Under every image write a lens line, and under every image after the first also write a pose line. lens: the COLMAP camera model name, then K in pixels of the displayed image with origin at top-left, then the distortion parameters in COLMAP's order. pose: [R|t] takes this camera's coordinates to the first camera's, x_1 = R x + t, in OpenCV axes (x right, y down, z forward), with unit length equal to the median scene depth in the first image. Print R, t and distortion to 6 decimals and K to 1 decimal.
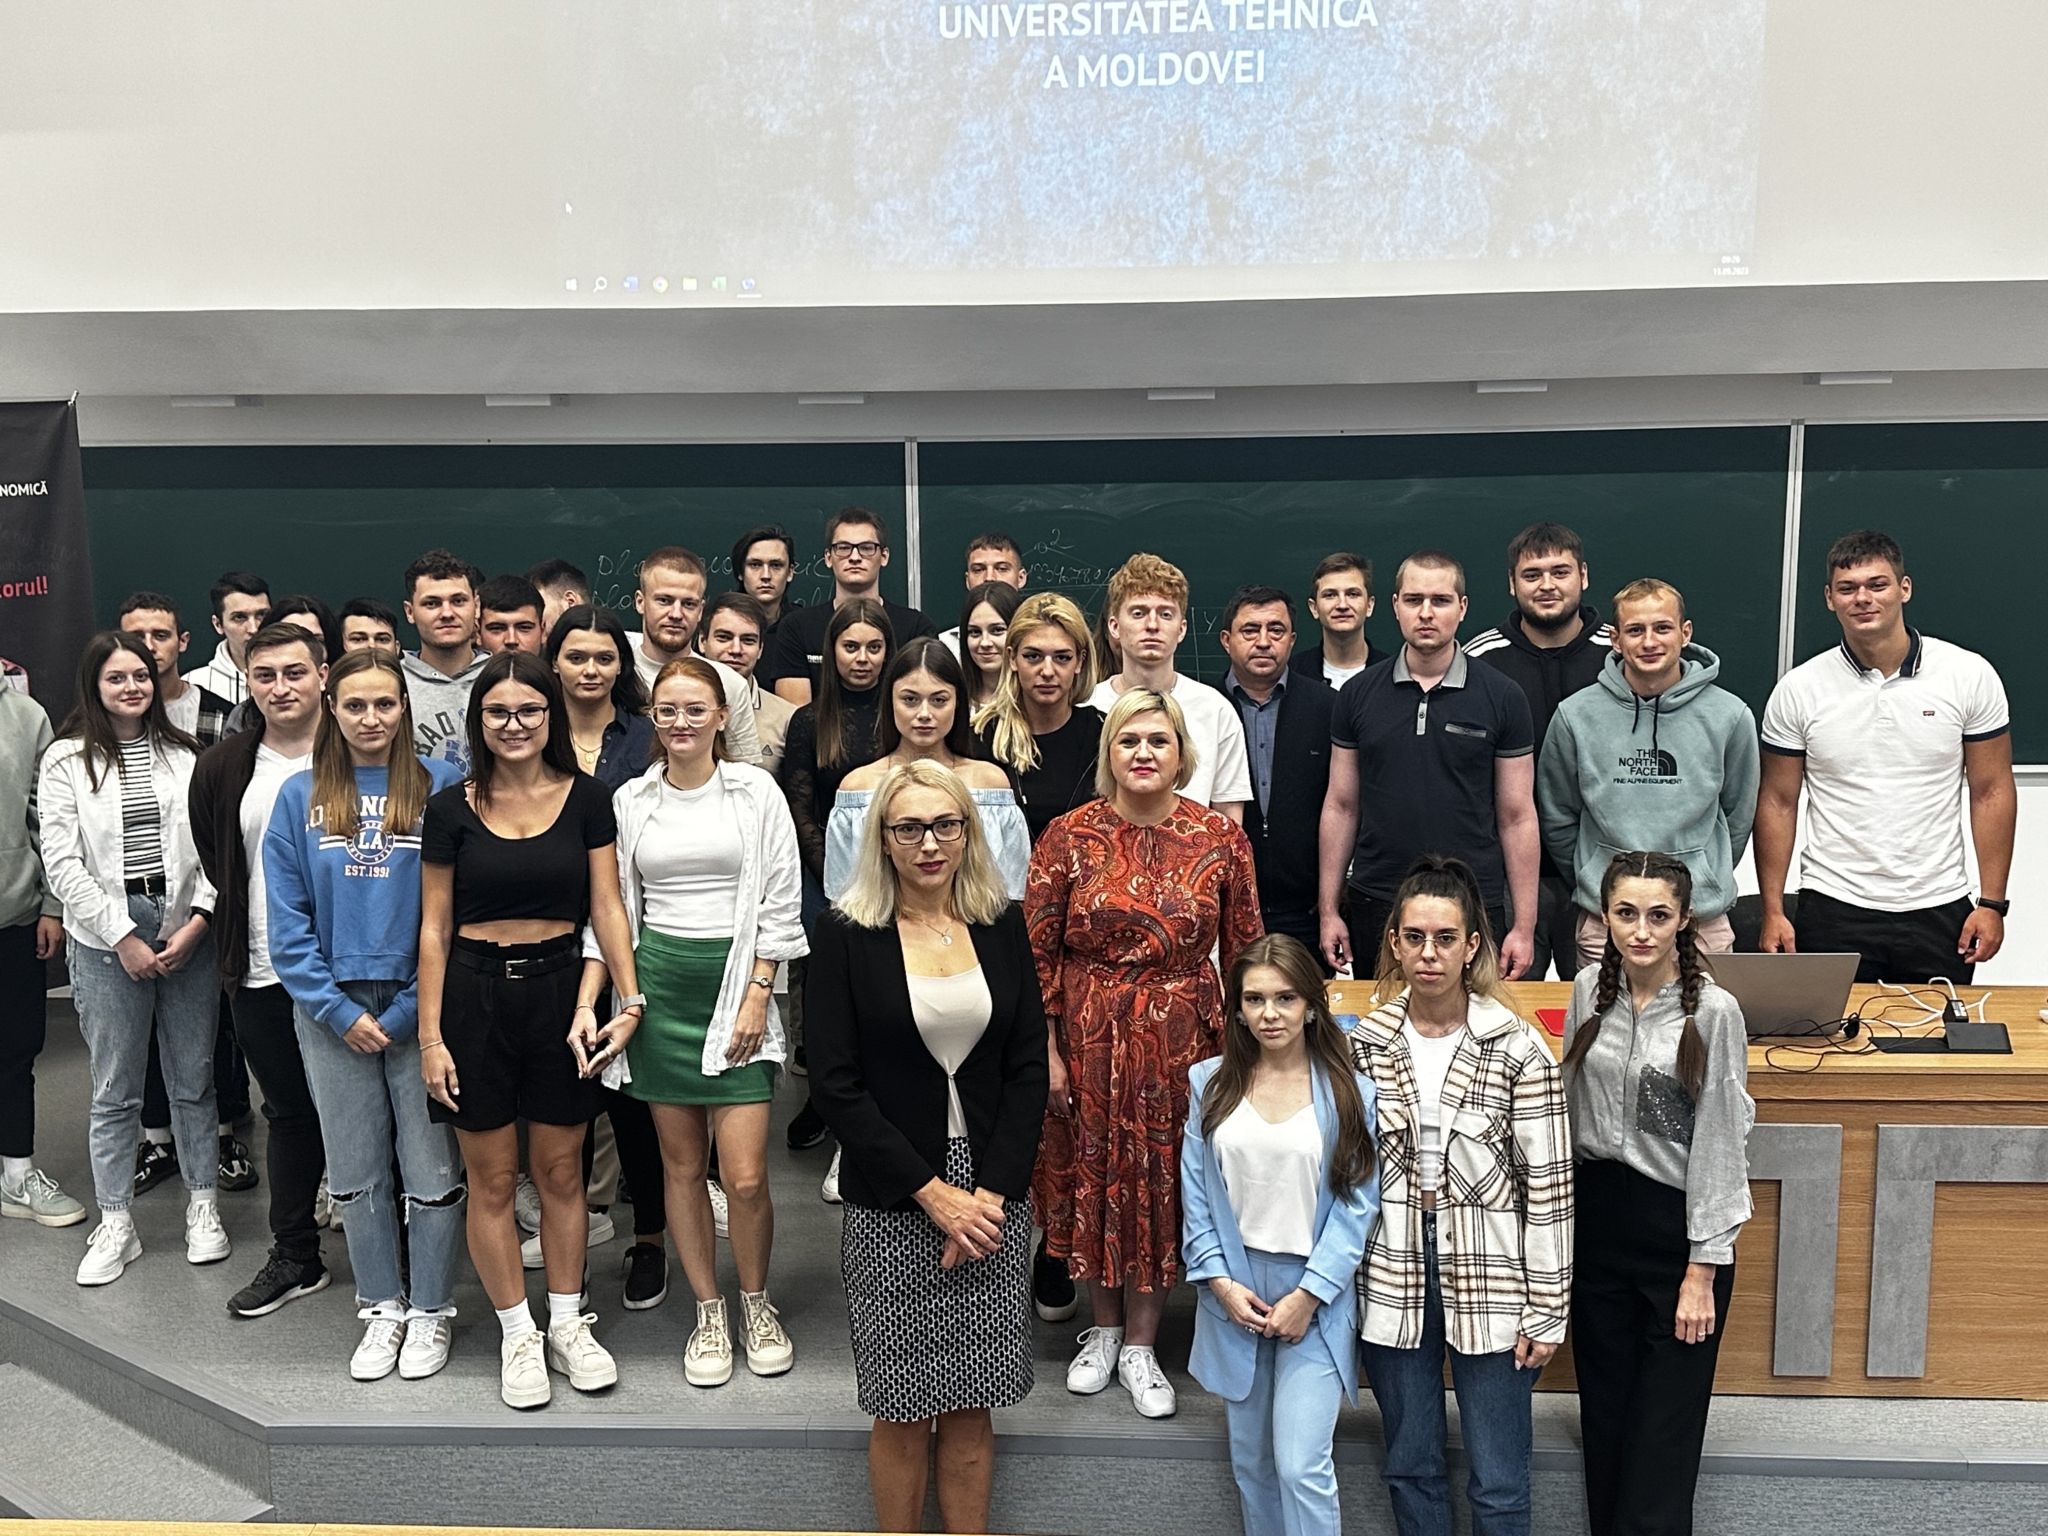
lens RADIAL K [[2236.4, 0, 1024.0], [0, 2236.4, 768.0], [0, 0, 1]] dist [0.102468, -0.329468]
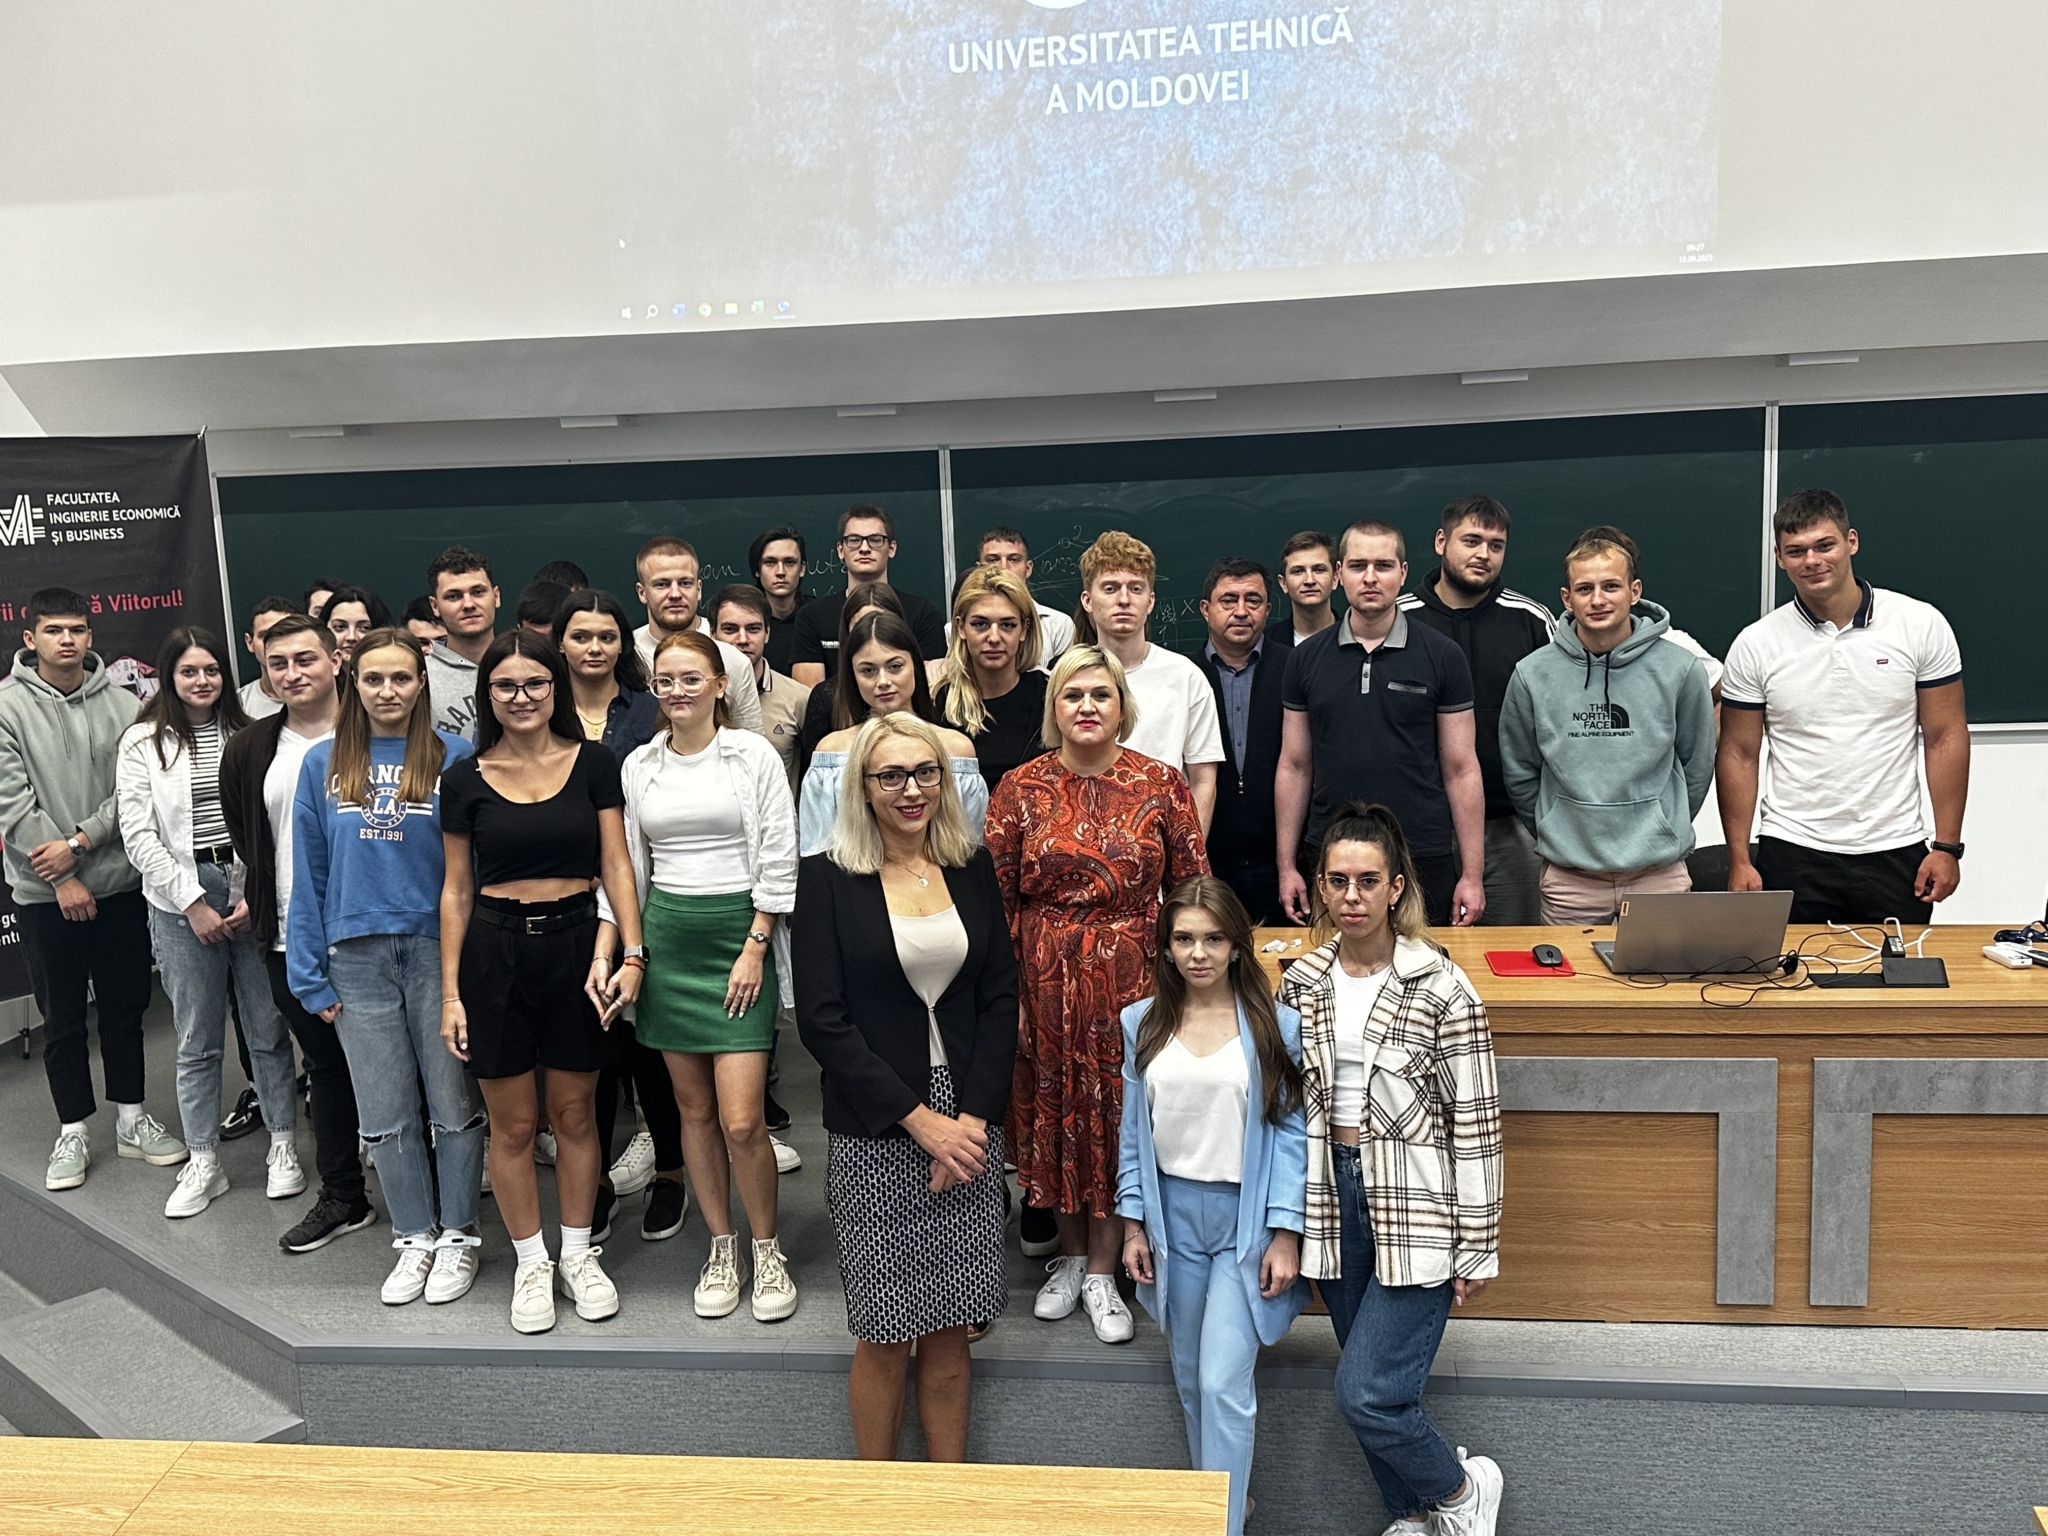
lens RADIAL K [[1930.9, 0, 1024.0], [0, 1930.9, 768.0], [0, 0, 1]] dist [0.090139, -0.275445]
pose [[0.996851, -0.018372, -0.077143, 0.079318], [0.018058, 0.999826, -0.004770, 0.021046], [0.077217, 0.003362, 0.997009, 0.080699]]
